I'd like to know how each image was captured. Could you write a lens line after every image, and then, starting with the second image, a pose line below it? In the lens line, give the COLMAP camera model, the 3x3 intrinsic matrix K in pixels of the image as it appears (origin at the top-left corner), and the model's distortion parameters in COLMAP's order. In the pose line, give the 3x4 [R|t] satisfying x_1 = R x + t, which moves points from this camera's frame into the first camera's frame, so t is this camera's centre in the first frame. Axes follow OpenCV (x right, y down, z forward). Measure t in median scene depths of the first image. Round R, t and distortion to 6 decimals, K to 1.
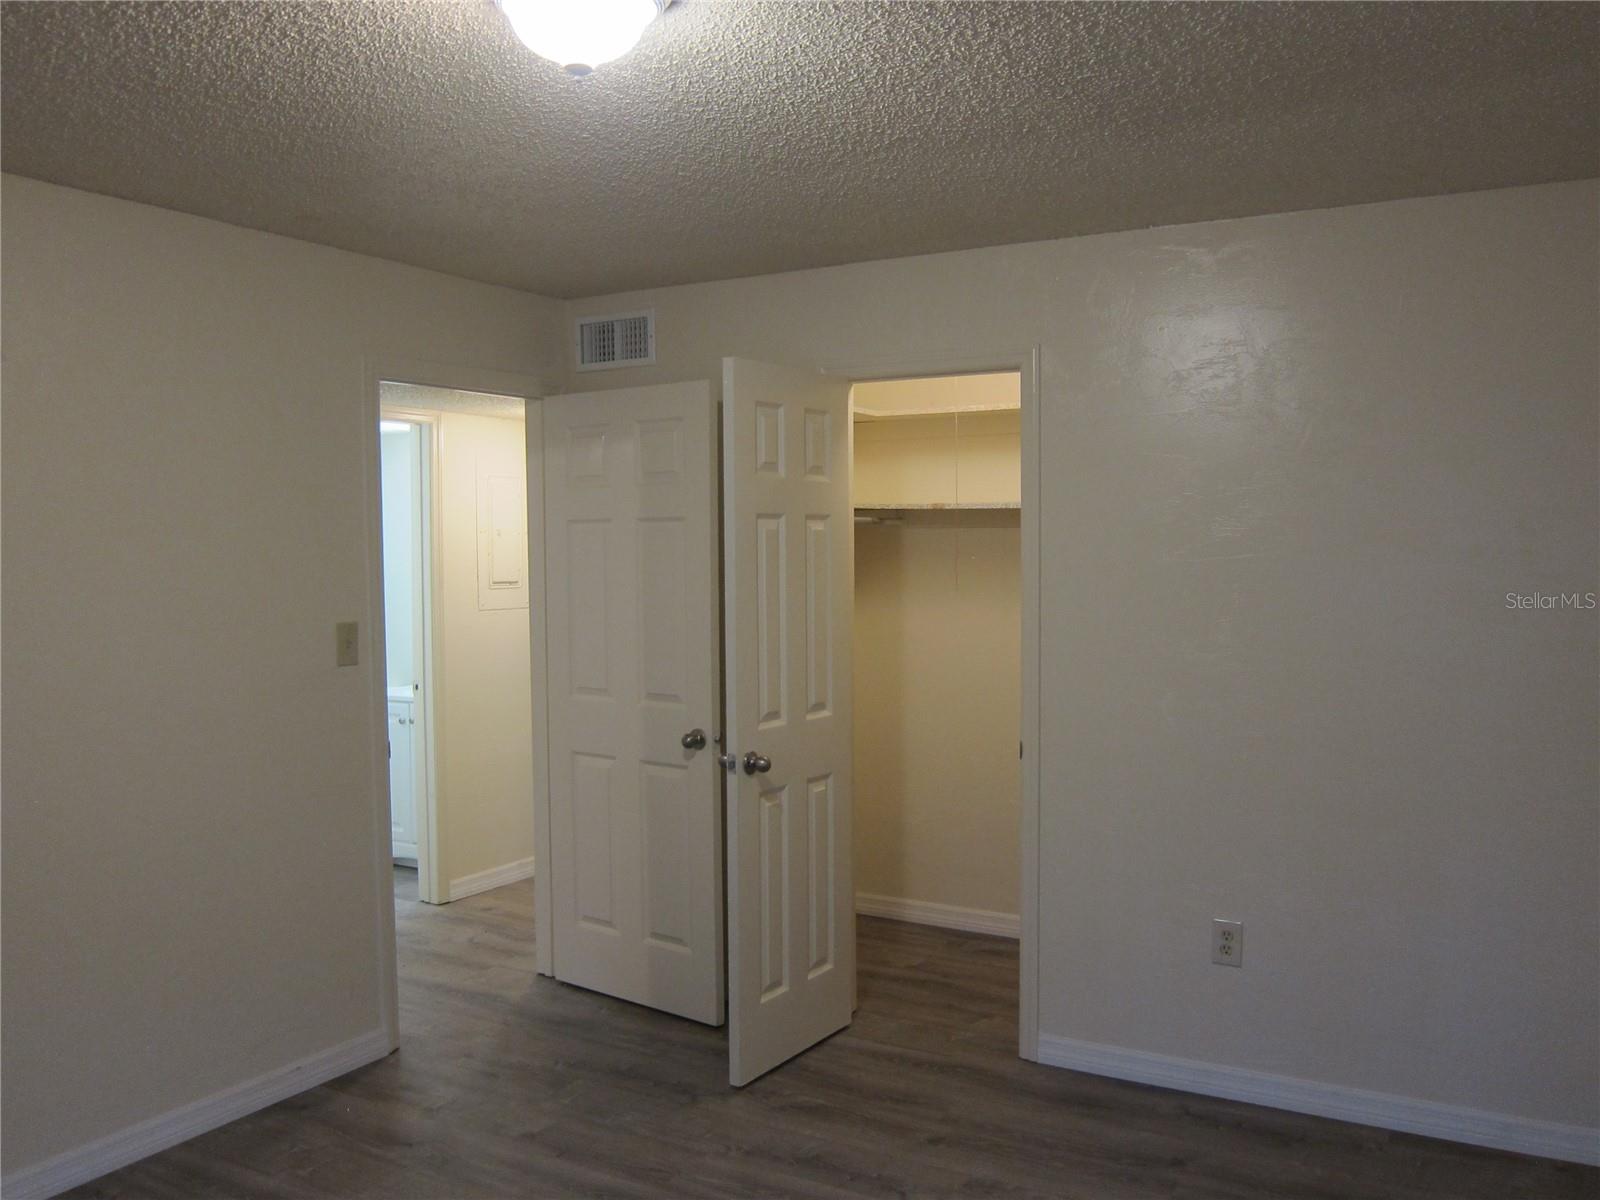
lens RADIAL K [[1328.2, 0, 797.5], [0, 1328.2, 601.6], [0, 0, 1]] dist [-0.059669, 0.015304]
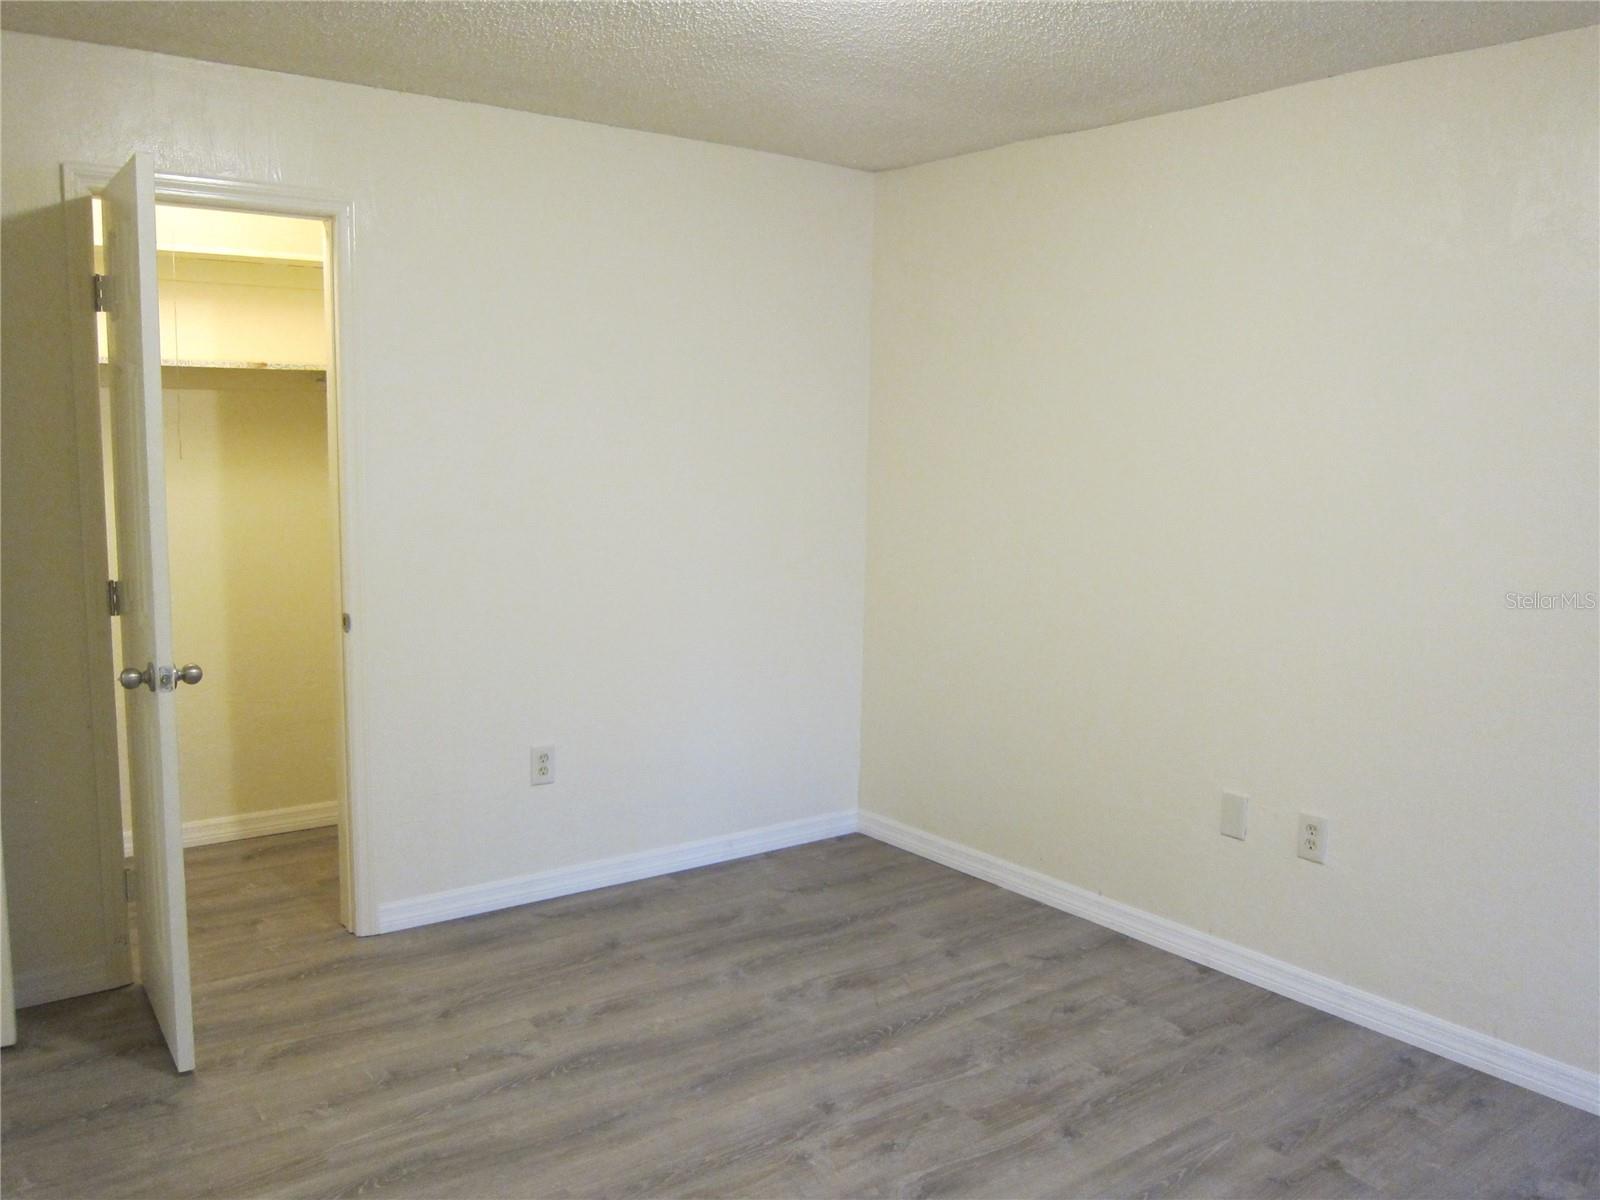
lens RADIAL K [[1328.2, 0, 797.5], [0, 1328.2, 601.6], [0, 0, 1]] dist [-0.059669, 0.015304]
pose [[0.397648, -0.111565, 0.910730, -0.616392], [0.020963, 0.993426, 0.112542, -0.005960], [-0.917299, -0.025661, 0.397372, 0.345184]]
